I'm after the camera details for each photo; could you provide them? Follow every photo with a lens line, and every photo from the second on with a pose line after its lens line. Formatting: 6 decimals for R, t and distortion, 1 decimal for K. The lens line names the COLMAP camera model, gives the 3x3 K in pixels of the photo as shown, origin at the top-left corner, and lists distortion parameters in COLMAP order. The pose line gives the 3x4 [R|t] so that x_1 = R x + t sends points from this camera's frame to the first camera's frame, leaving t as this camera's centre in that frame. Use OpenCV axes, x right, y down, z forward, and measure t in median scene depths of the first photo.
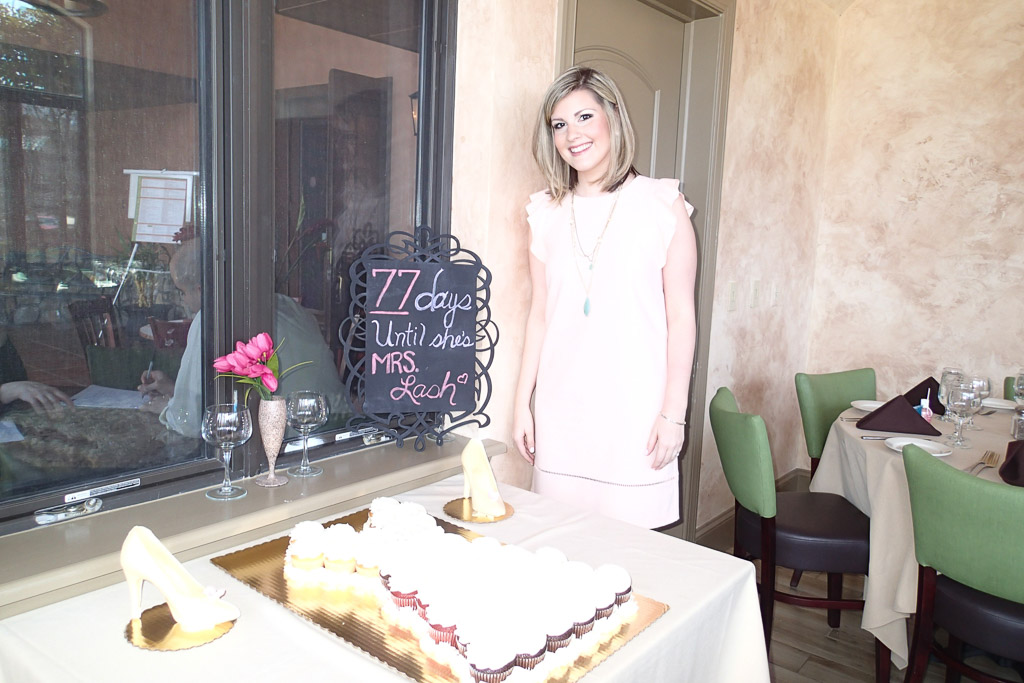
lens RADIAL K [[793.4, 0, 512.9], [0, 793.4, 331.0], [0, 0, 1]] dist [0.008122, 0.003911]
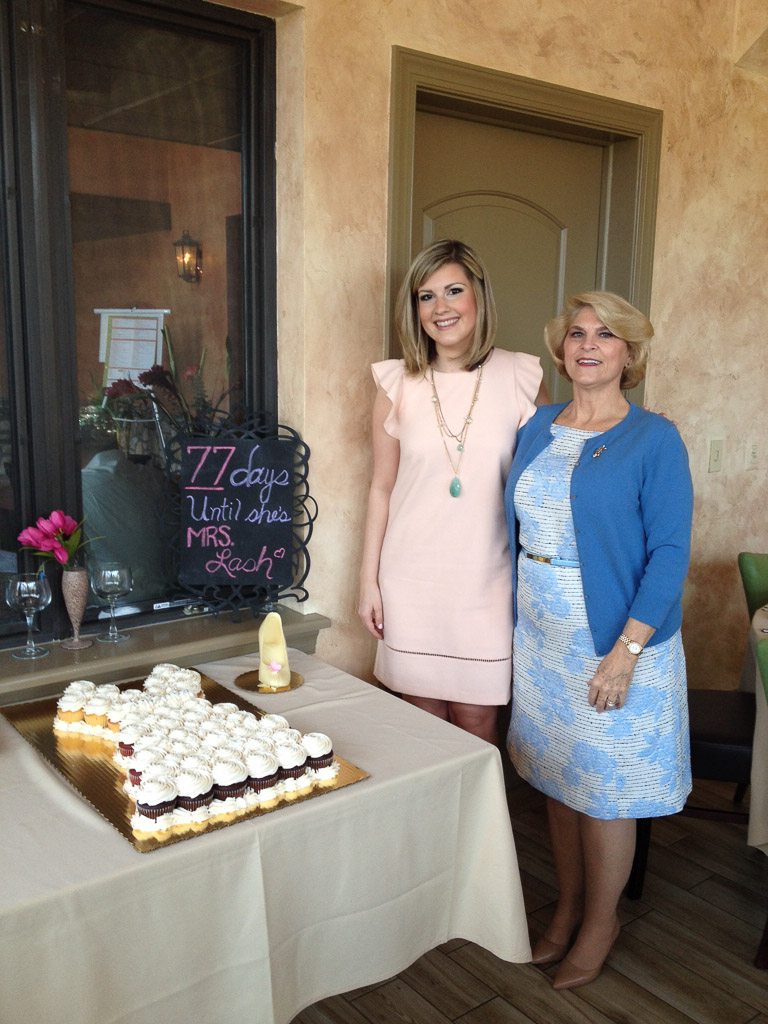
lens RADIAL K [[994.3, 0, 384.0], [0, 994.3, 512.0], [0, 0, 1]] dist [0.138254, -0.337977]
pose [[0.972830, 0.015344, -0.231010, 0.363541], [-0.007378, 0.999349, 0.035311, -0.038822], [0.231402, -0.032647, 0.972310, -0.207139]]
